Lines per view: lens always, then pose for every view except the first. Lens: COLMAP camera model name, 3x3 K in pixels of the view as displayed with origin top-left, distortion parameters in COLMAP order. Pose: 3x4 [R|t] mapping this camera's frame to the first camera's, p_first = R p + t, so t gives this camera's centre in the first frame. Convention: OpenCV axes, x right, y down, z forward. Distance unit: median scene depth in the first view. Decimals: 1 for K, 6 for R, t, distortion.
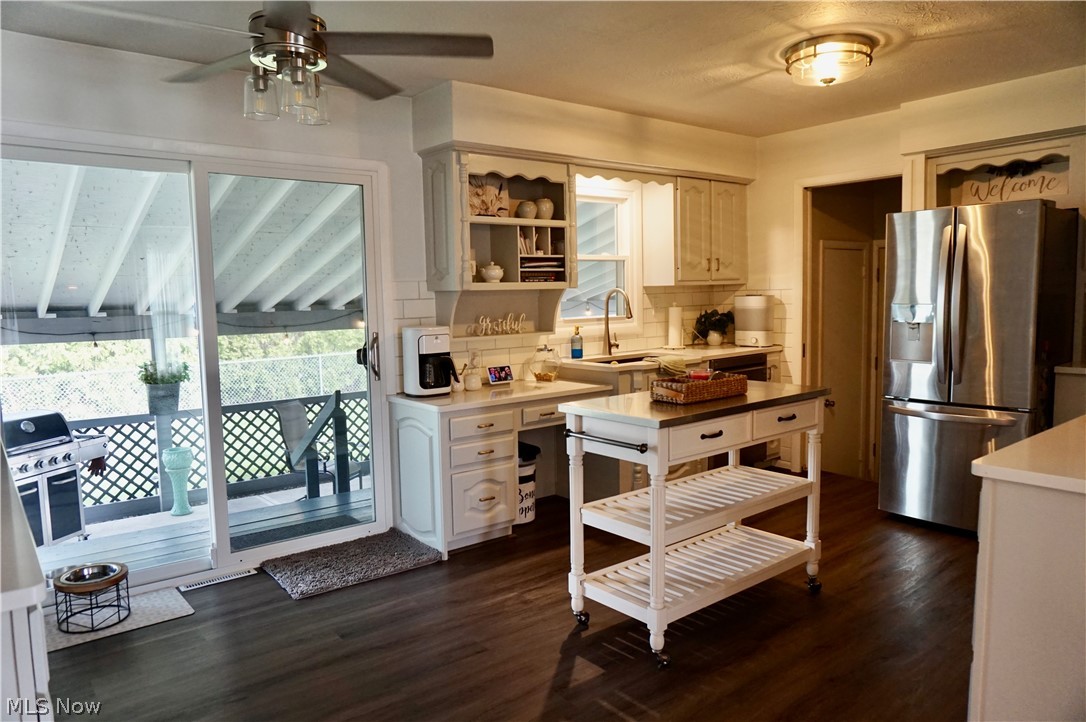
lens RADIAL K [[728.3, 0, 542.1], [0, 728.3, 361.0], [0, 0, 1]] dist [-0.029708, 0.008598]
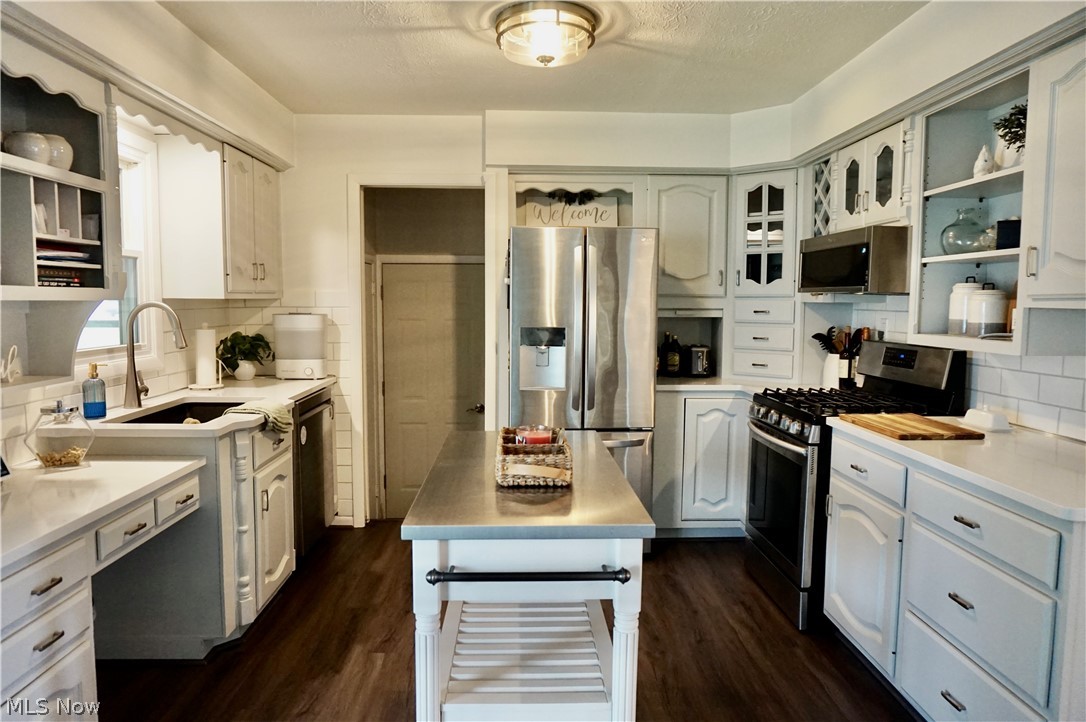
lens RADIAL K [[728.3, 0, 542.1], [0, 728.3, 363.3], [0, 0, 1]] dist [-0.029708, 0.008598]
pose [[0.604842, -0.040087, 0.795336, -0.211282], [0.053575, 0.998518, 0.009584, -0.036699], [-0.794541, 0.036813, 0.606093, 0.386024]]
